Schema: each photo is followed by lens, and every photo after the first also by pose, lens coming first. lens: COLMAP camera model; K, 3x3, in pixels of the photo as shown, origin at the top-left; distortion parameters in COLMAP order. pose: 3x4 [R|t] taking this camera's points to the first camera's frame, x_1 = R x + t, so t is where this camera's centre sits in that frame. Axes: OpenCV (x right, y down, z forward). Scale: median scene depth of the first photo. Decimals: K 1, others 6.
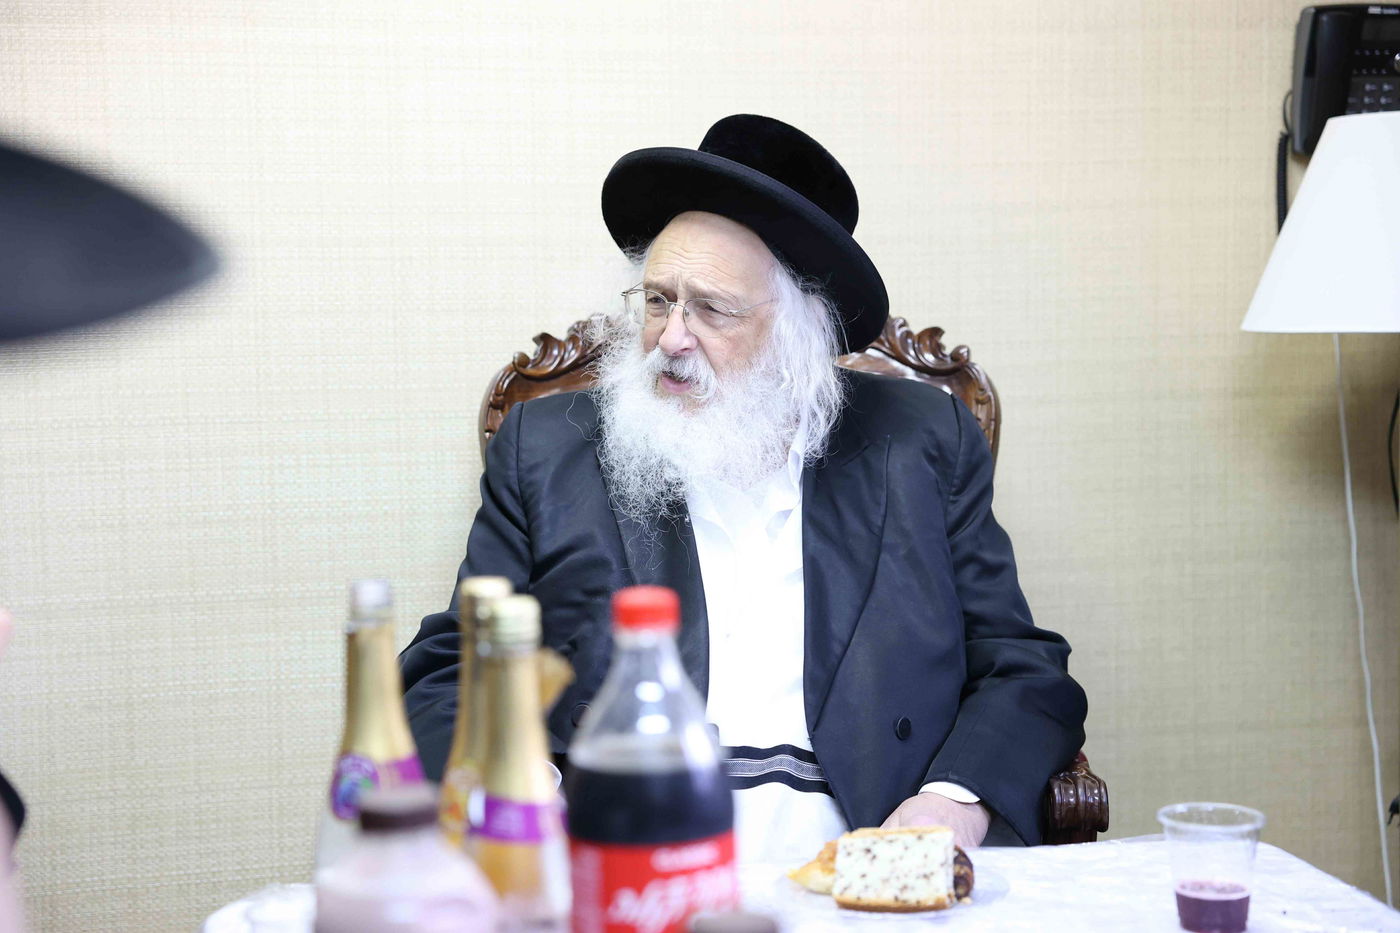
lens RADIAL K [[2265.1, 0, 694.7], [0, 2265.1, 477.7], [0, 0, 1]] dist [0.162984, -0.115605]
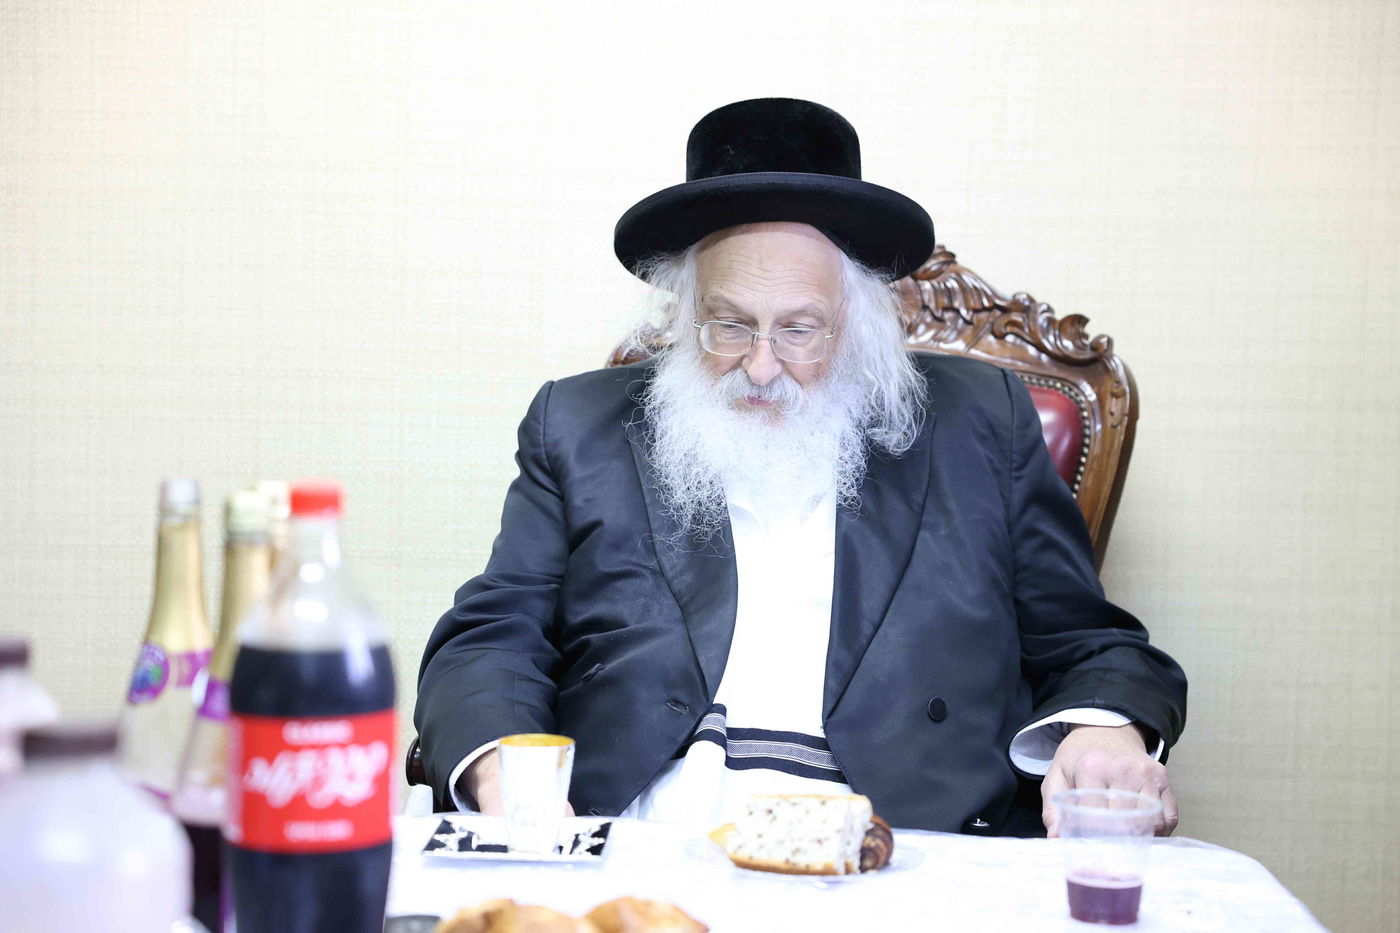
lens RADIAL K [[2469.9, 0, 700.0], [0, 2469.9, 466.5], [0, 0, 1]] dist [0.200839, -0.077962]
pose [[0.975332, 0.057835, -0.213033, 0.176934], [-0.062937, 0.997869, -0.017243, 0.024221], [0.211582, 0.030225, 0.976893, -0.033537]]
